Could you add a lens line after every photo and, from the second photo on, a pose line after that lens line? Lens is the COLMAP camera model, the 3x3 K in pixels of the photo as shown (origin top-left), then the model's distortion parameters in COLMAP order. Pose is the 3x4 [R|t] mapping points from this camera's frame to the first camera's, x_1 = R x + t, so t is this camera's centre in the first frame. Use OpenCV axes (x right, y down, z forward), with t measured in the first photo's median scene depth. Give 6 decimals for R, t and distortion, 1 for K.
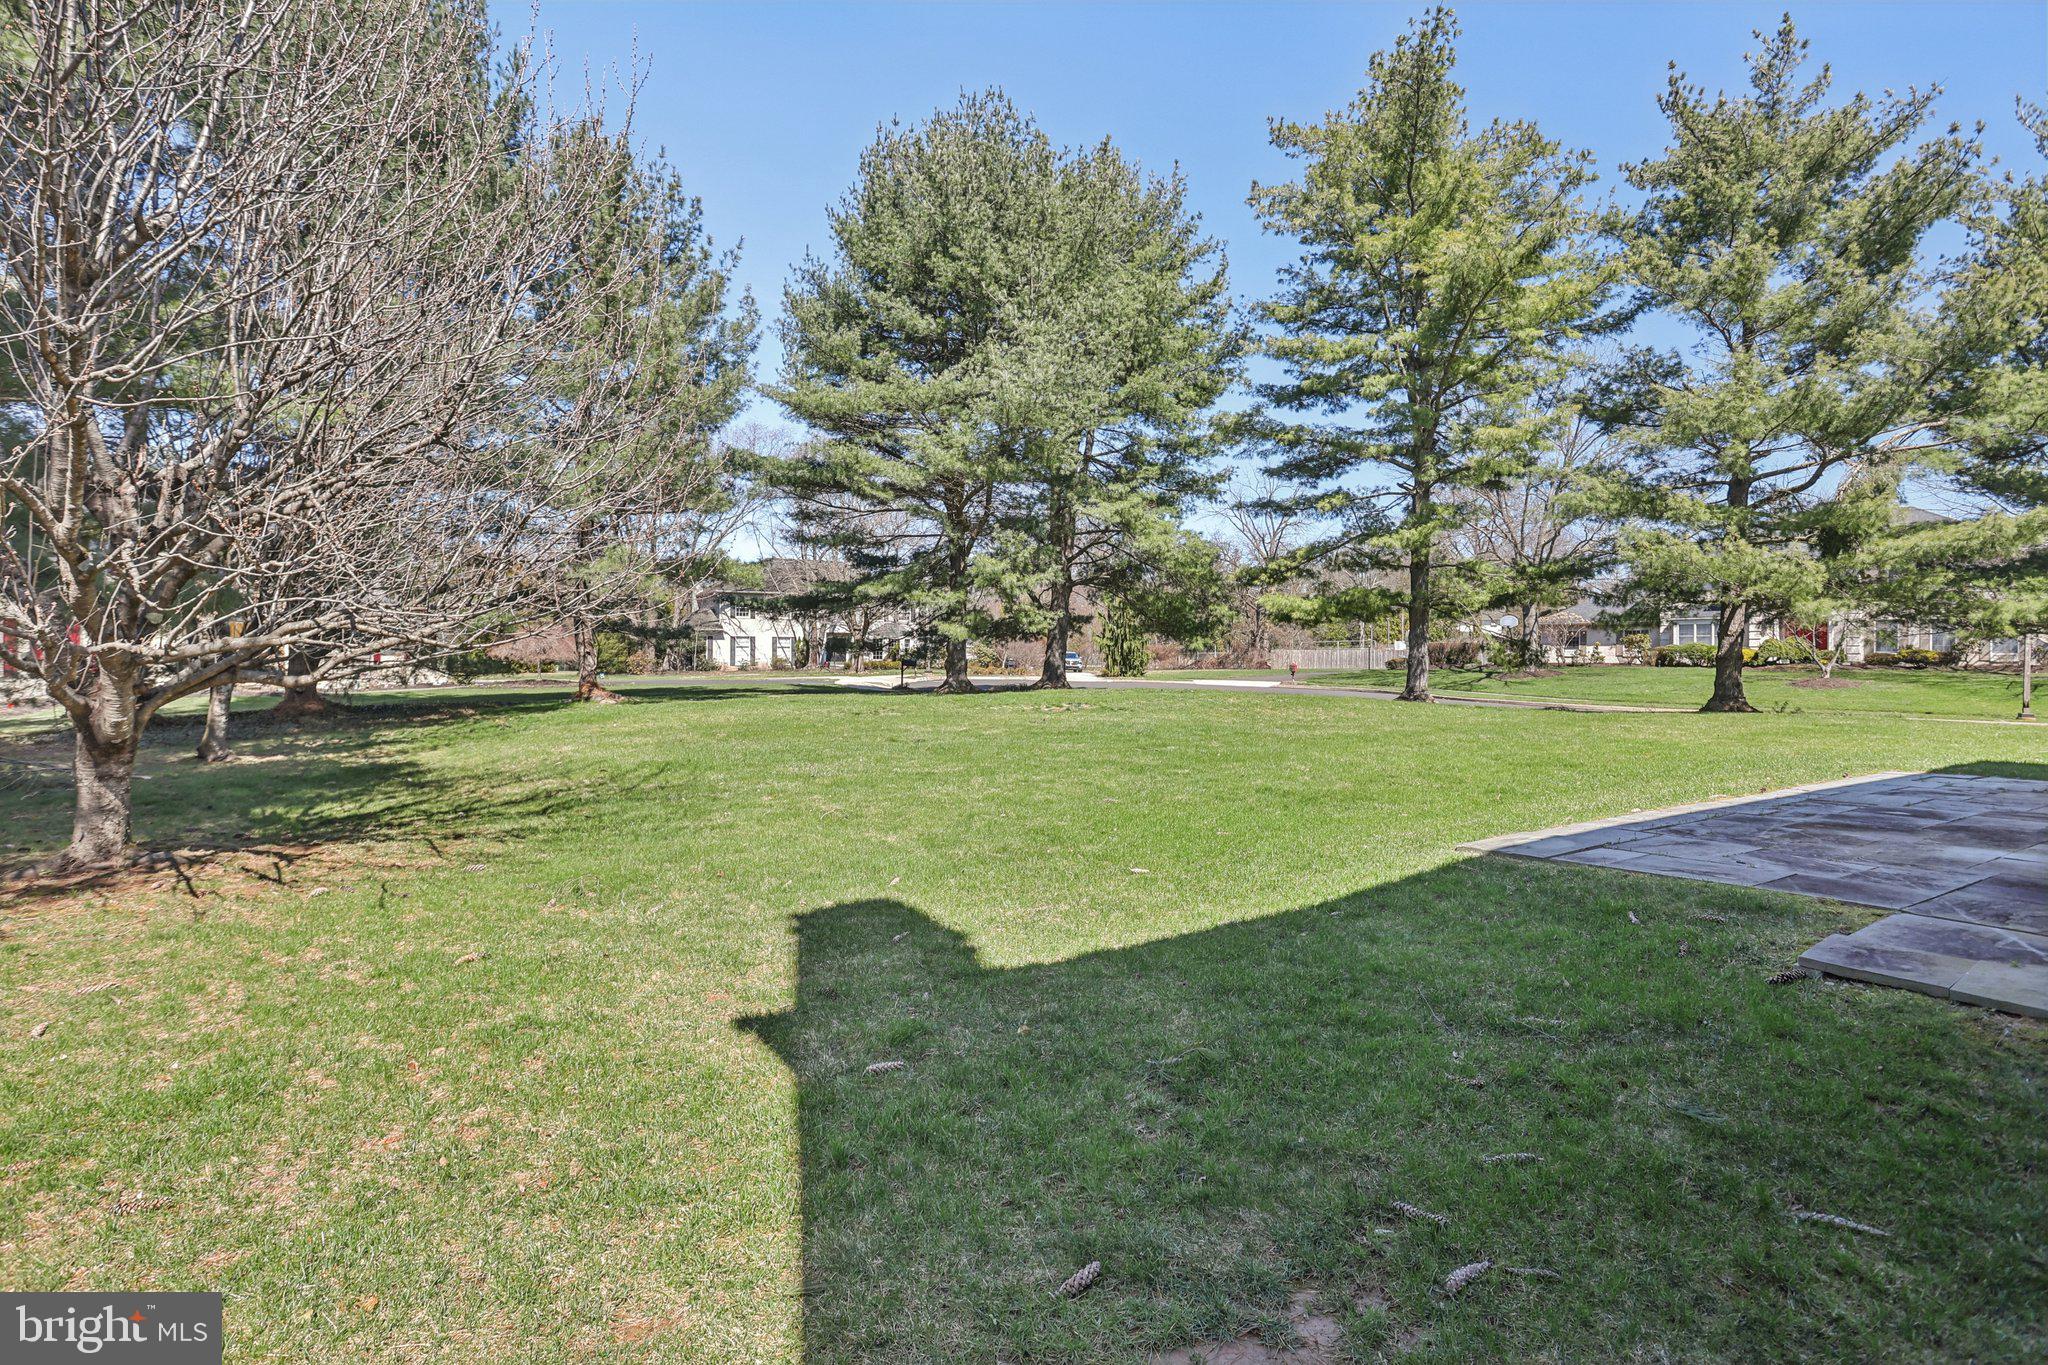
lens RADIAL K [[1005.7, 0, 1016.2], [0, 1005.7, 664.3], [0, 0, 1]] dist [-0.052137, 0.024437]
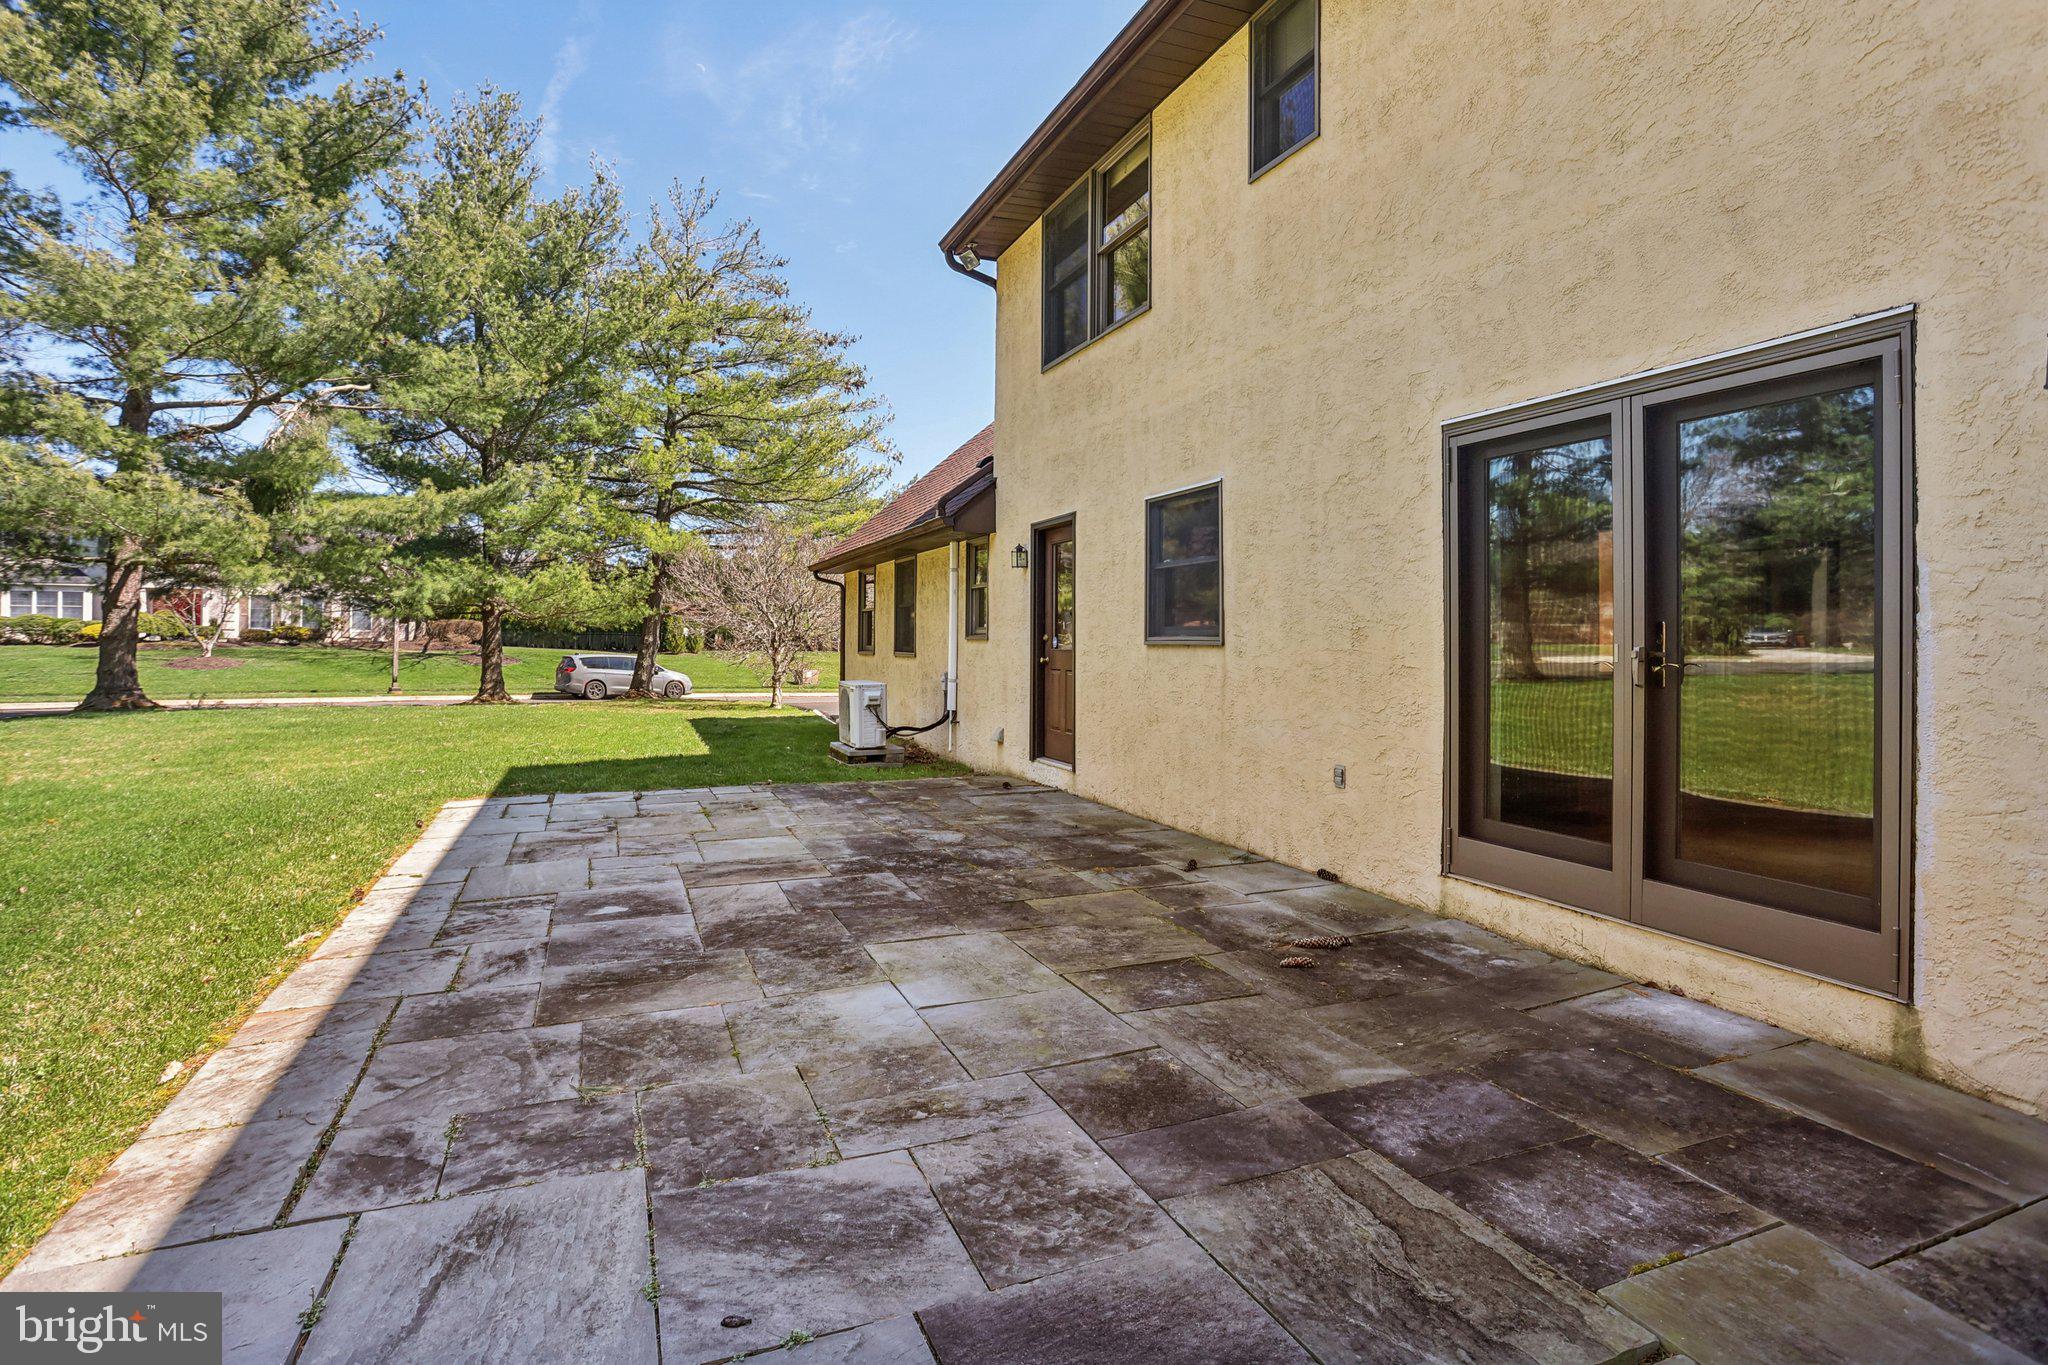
lens RADIAL K [[1005.7, 0, 994.1], [0, 1005.7, 624.3], [0, 0, 1]] dist [-0.052137, 0.024437]
pose [[0.176589, 0.010845, 0.984225, 0.117124], [0.003358, 0.999927, -0.011621, -0.005736], [-0.984279, 0.005358, 0.176539, 0.234003]]
